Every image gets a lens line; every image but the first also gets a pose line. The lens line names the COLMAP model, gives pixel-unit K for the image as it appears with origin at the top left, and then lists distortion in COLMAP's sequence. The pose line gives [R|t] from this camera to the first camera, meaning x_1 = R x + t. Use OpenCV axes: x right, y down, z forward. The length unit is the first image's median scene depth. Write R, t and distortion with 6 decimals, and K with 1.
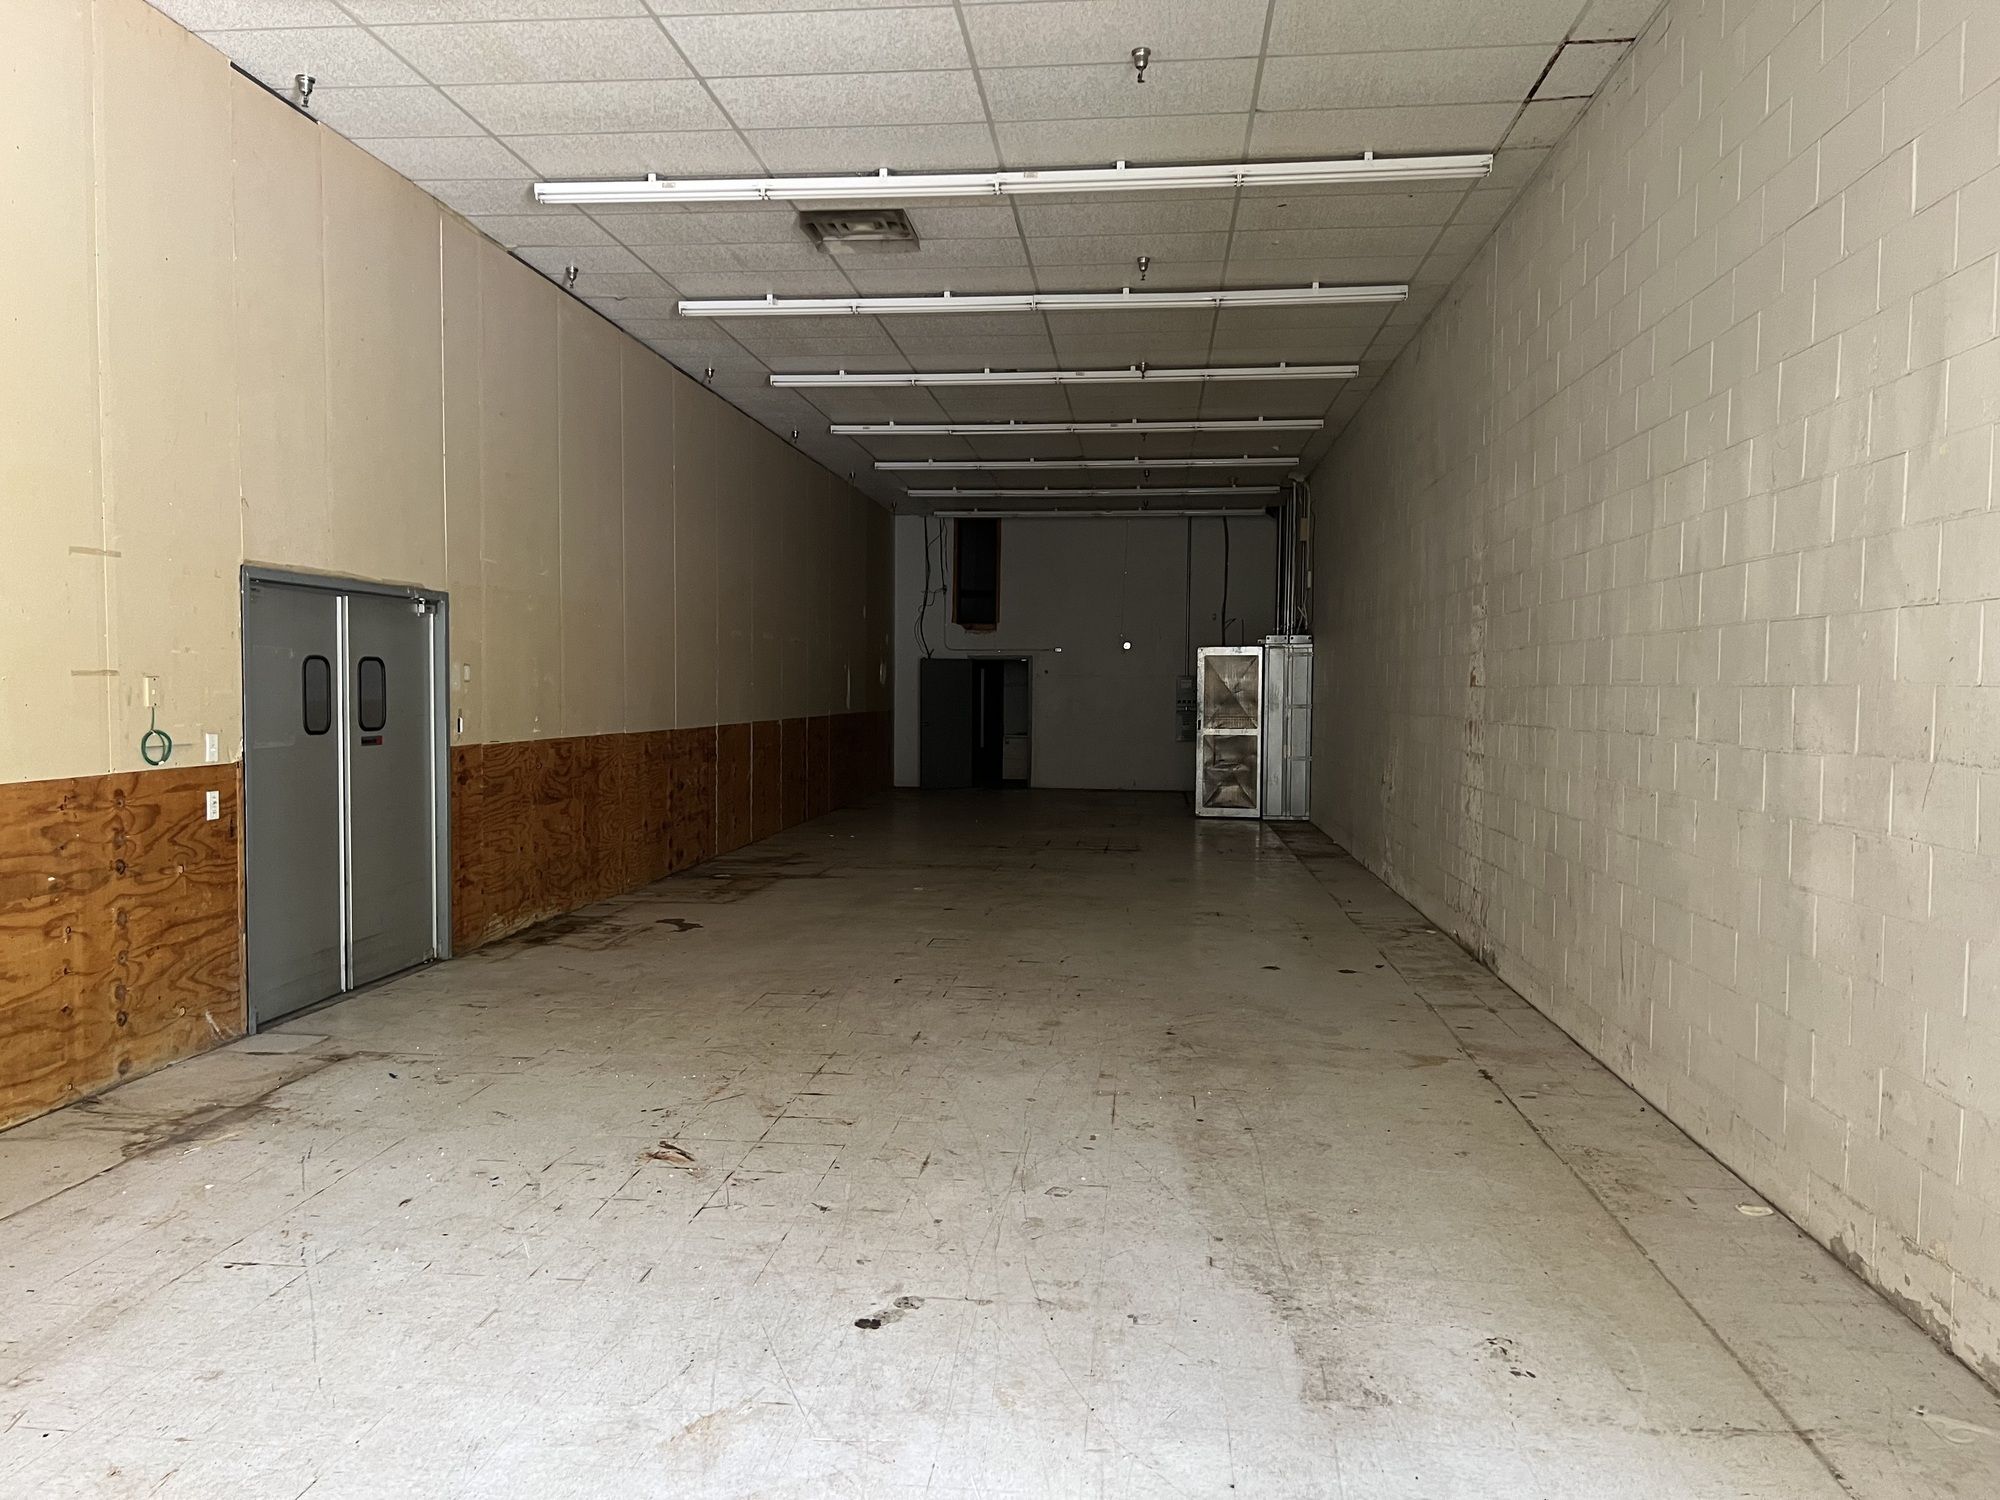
lens RADIAL K [[1502.1, 0, 1000.0], [0, 1502.1, 750.0], [0, 0, 1]] dist [0.009988, 0.003163]
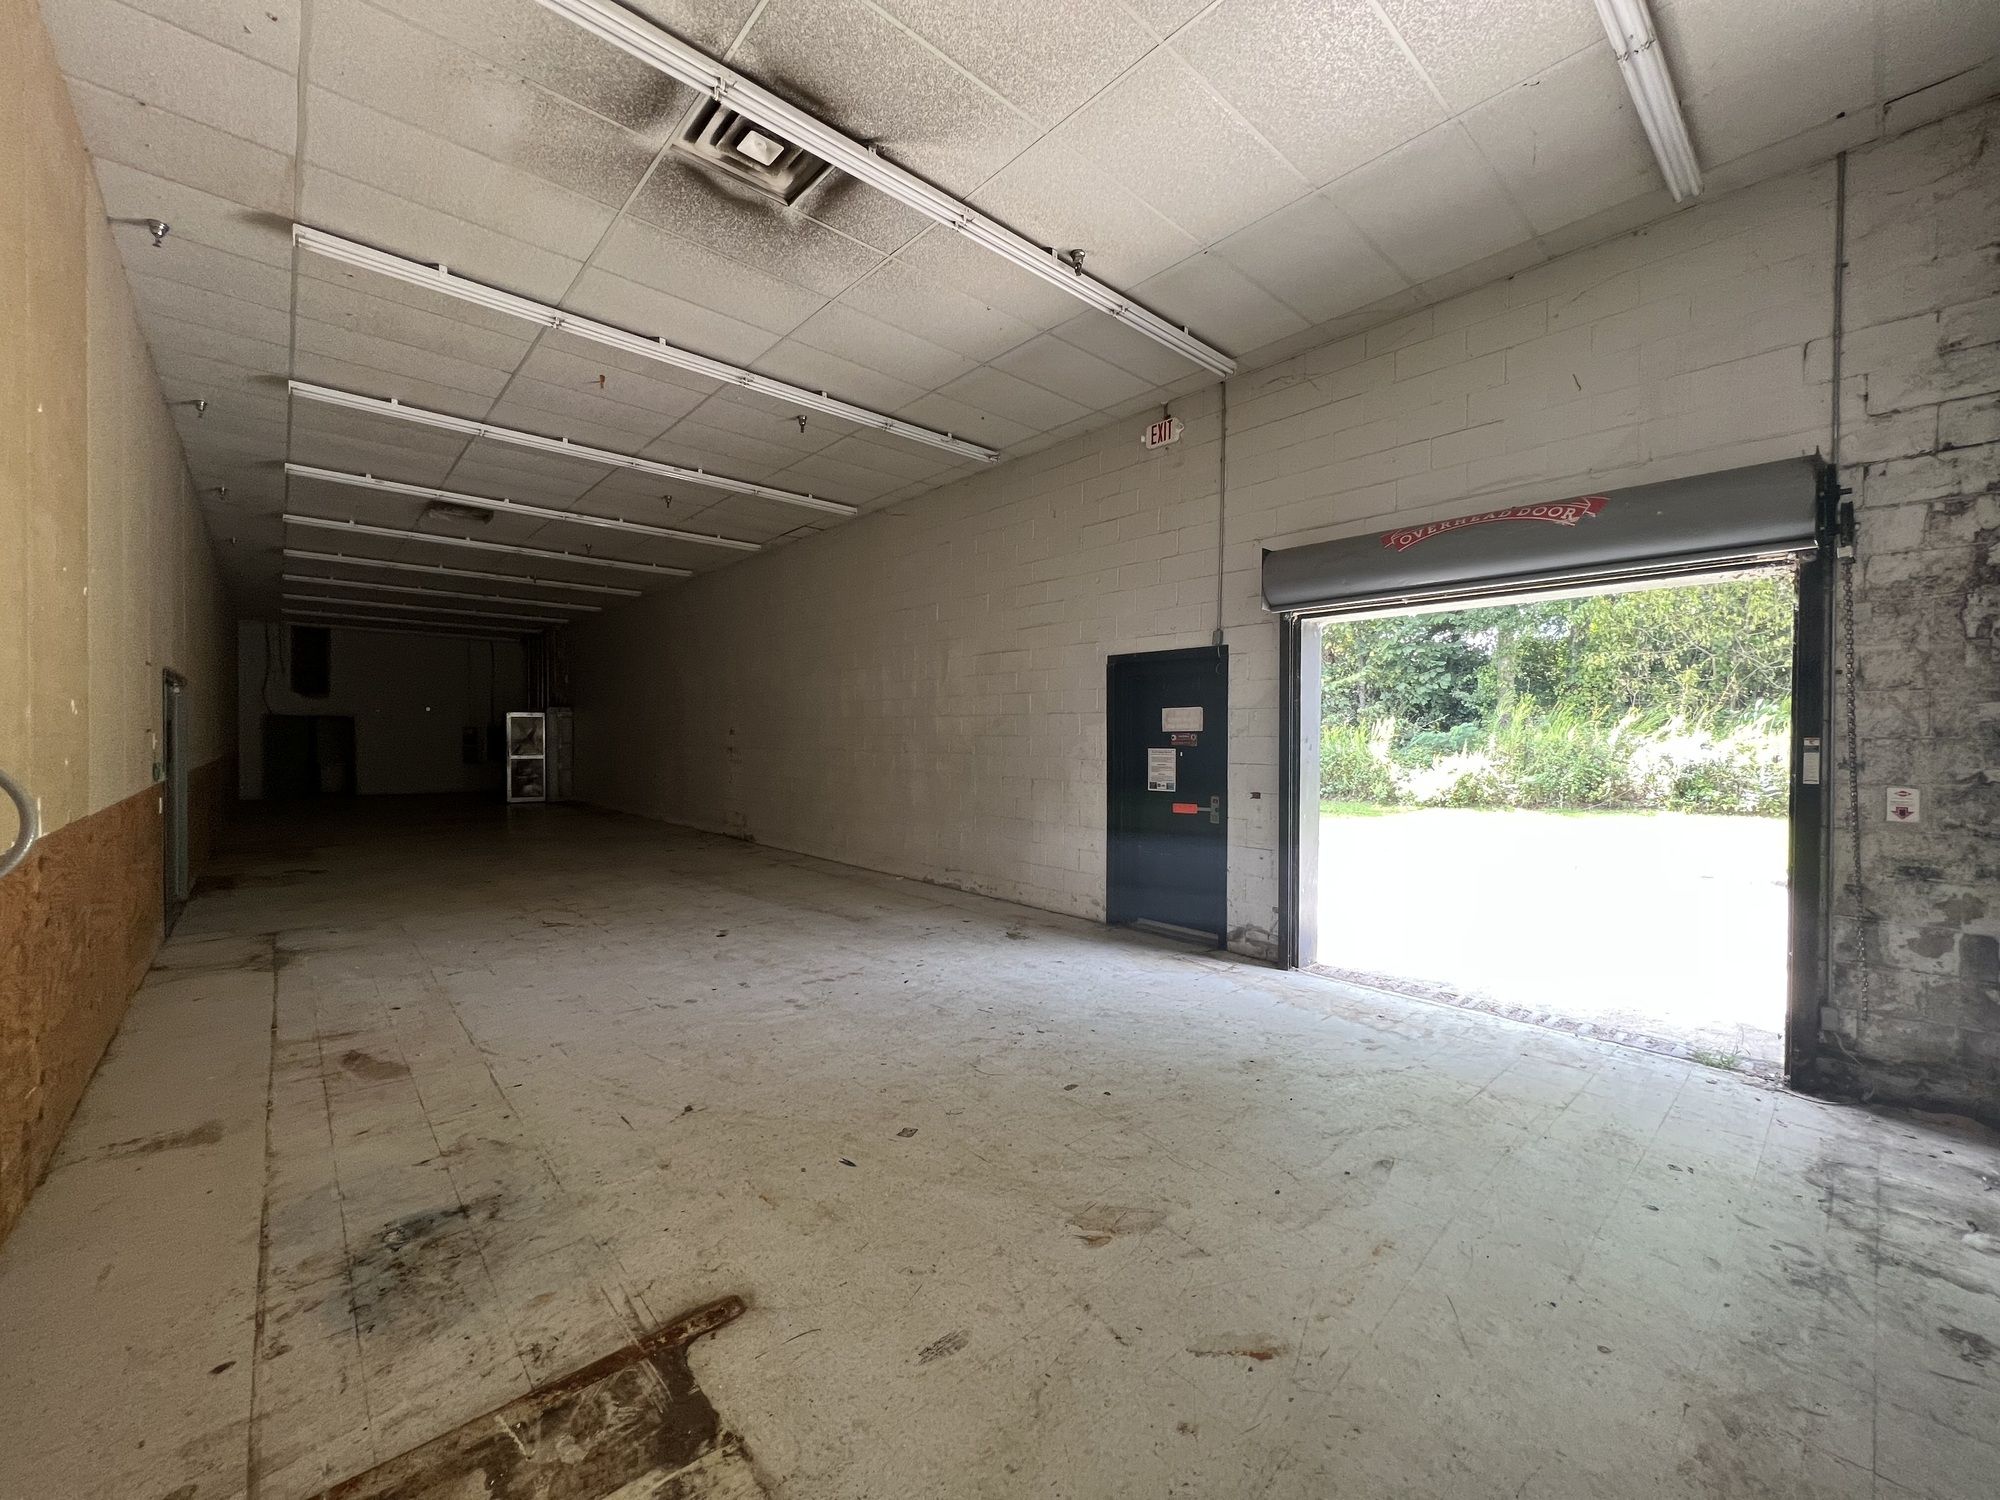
lens RADIAL K [[799.2, 0, 1000.0], [0, 799.2, 750.0], [0, 0, 1]] dist [0.000331, 0.000048]
pose [[0.667535, -0.019243, 0.744330, -0.201525], [0.032344, 0.999472, -0.003168, 0.001938], [-0.743876, 0.026190, 0.667805, -0.125777]]
